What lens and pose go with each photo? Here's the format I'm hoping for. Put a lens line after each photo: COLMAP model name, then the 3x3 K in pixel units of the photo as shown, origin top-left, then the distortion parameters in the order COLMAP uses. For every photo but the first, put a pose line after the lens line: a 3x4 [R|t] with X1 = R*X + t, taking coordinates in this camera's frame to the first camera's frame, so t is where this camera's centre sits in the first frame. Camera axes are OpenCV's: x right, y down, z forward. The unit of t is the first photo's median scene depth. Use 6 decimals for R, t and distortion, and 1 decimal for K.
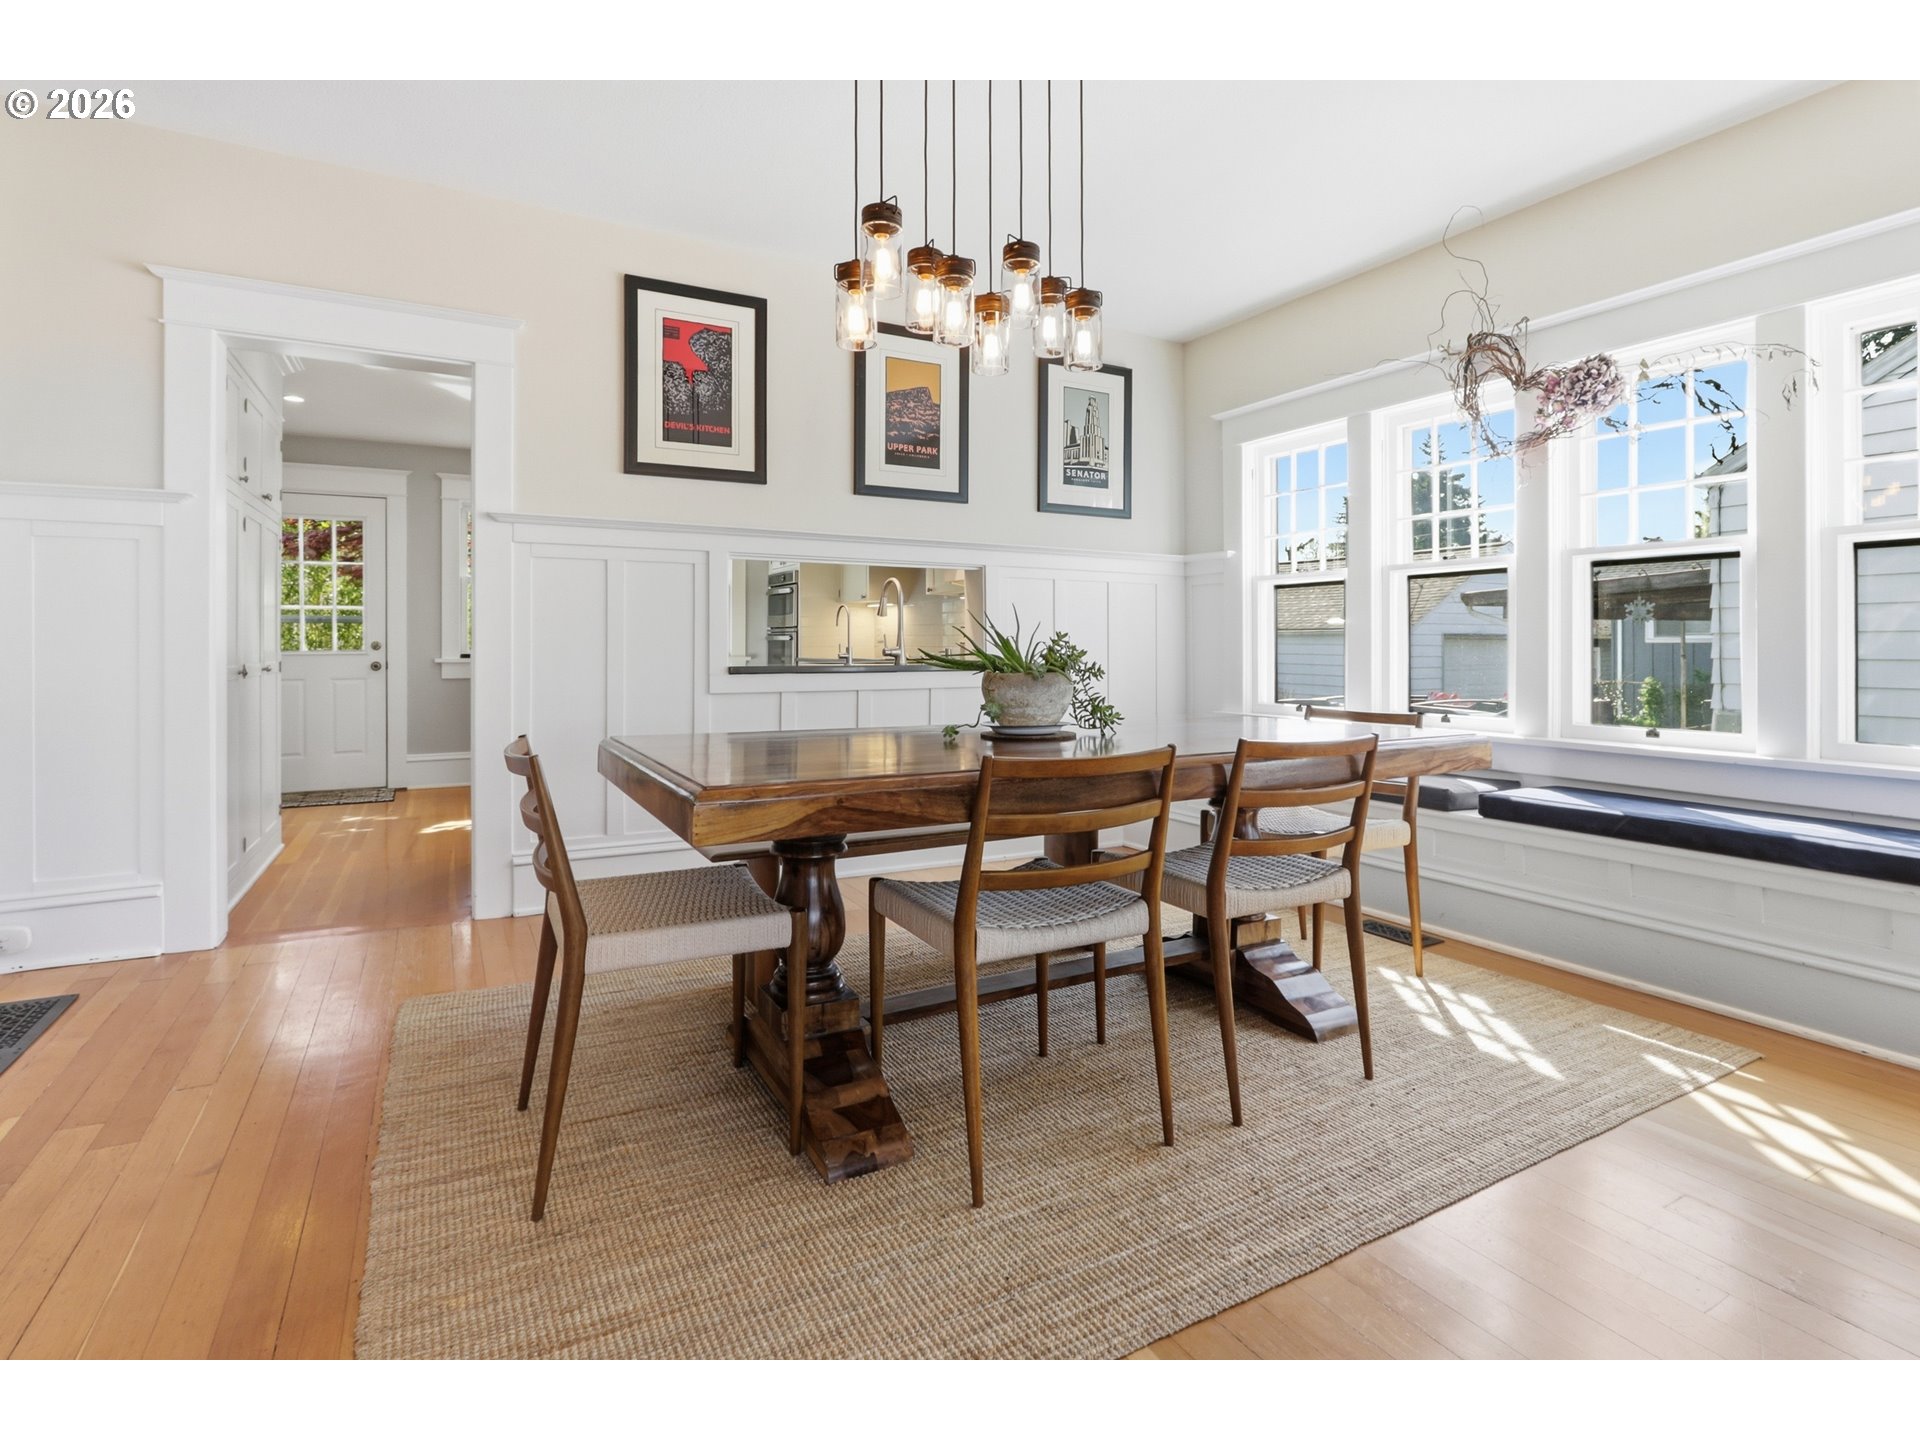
lens RADIAL K [[972.0, 0, 951.1], [0, 972.0, 642.2], [0, 0, 1]] dist [-0.002563, -0.000711]
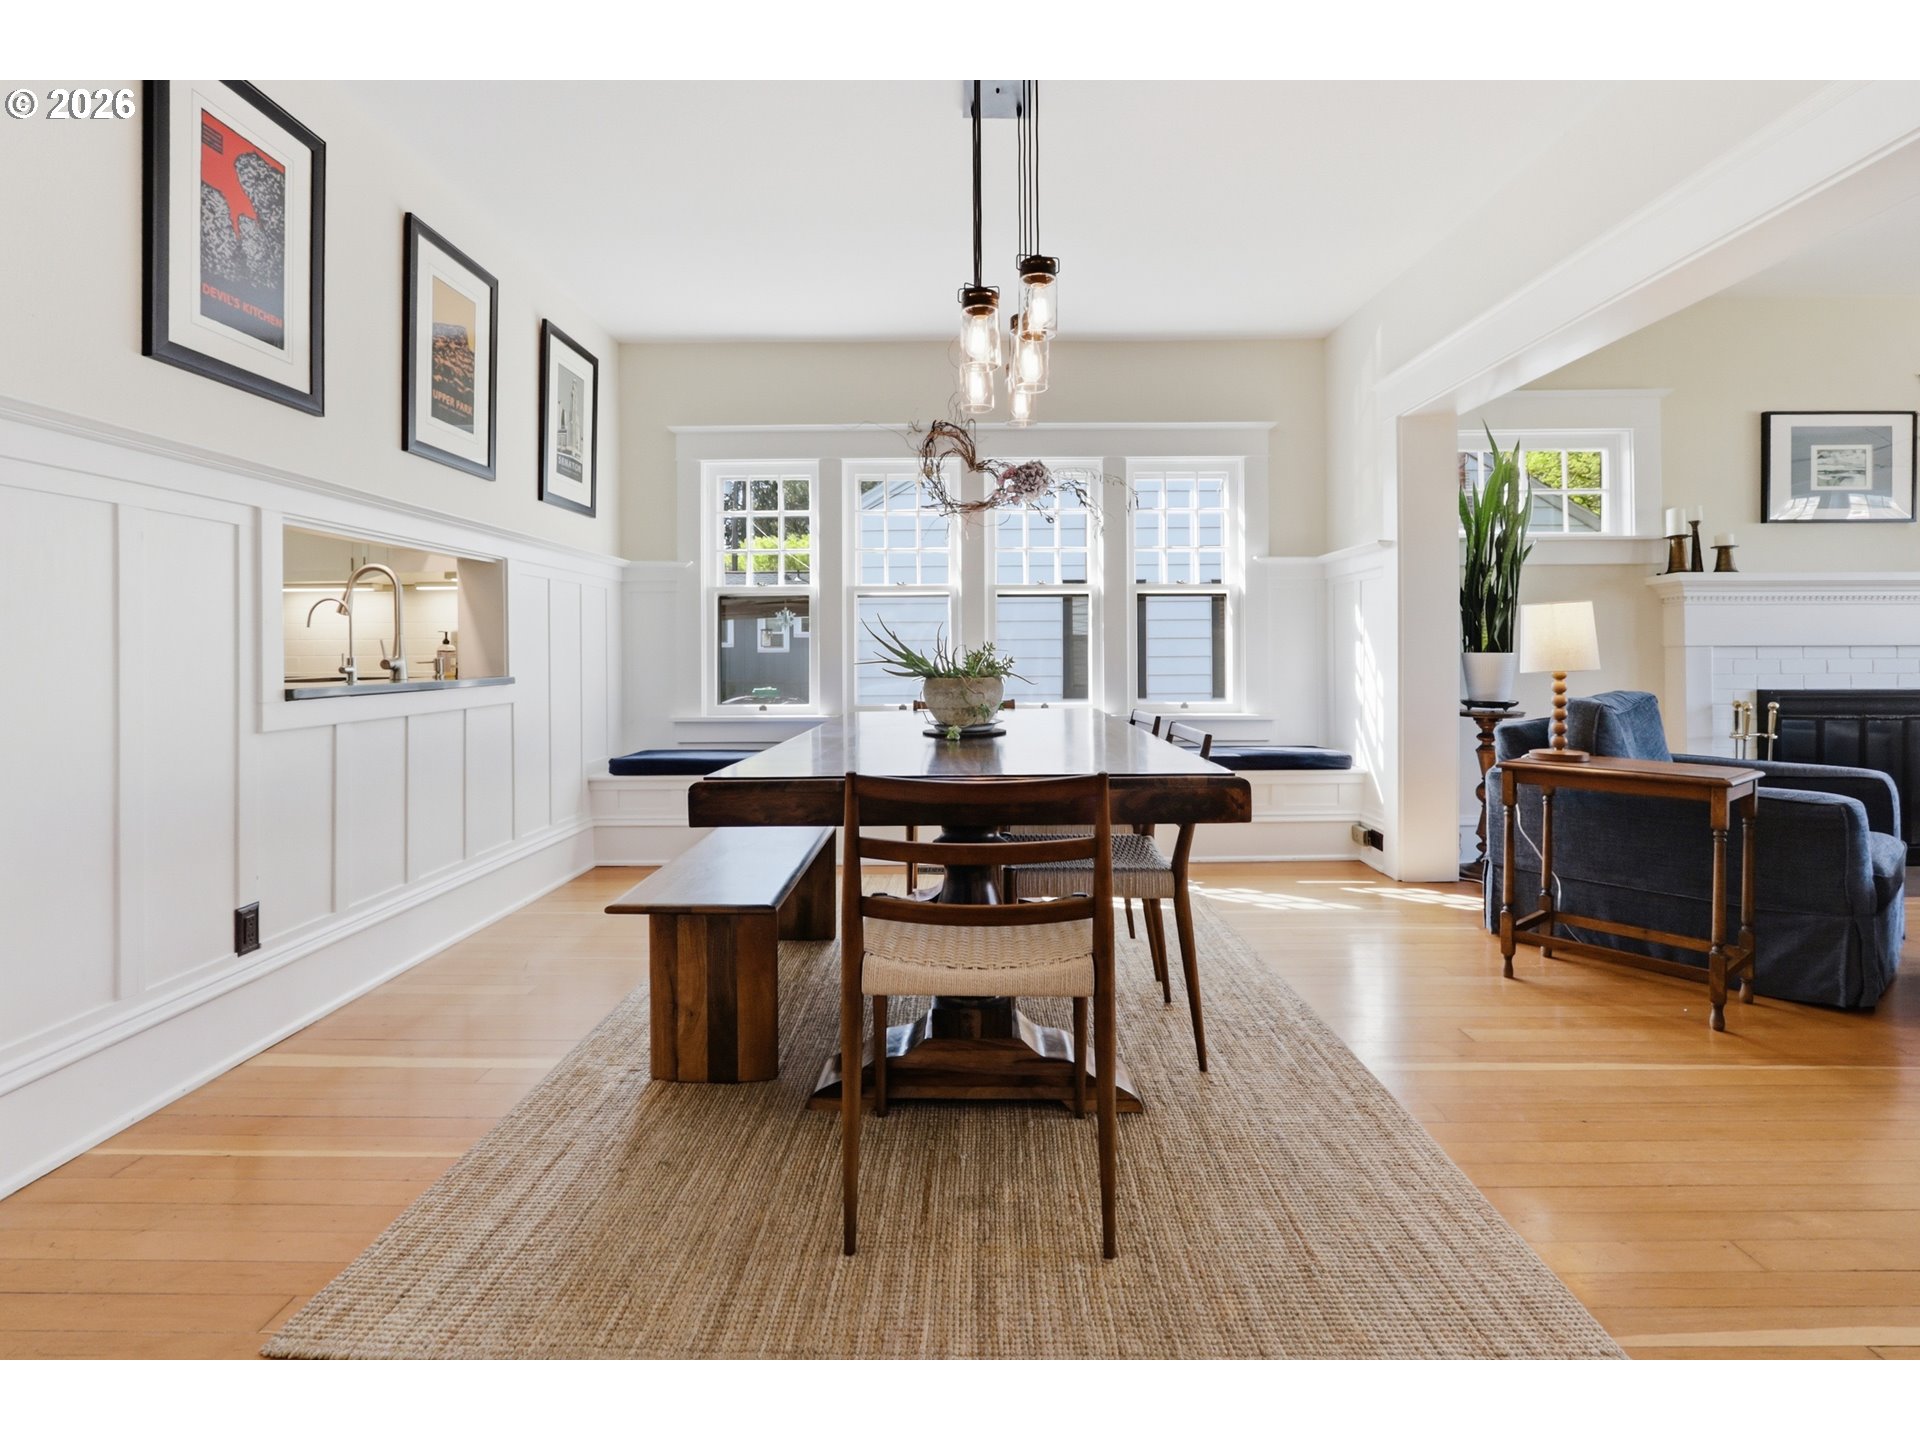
lens RADIAL K [[972.0, 0, 951.1], [0, 972.0, 642.2], [0, 0, 1]] dist [-0.002563, -0.000711]
pose [[0.488851, 0.004710, 0.872354, -0.586619], [-0.002531, 0.999989, -0.003981, -0.005383], [-0.872364, -0.000262, 0.488858, 0.307269]]
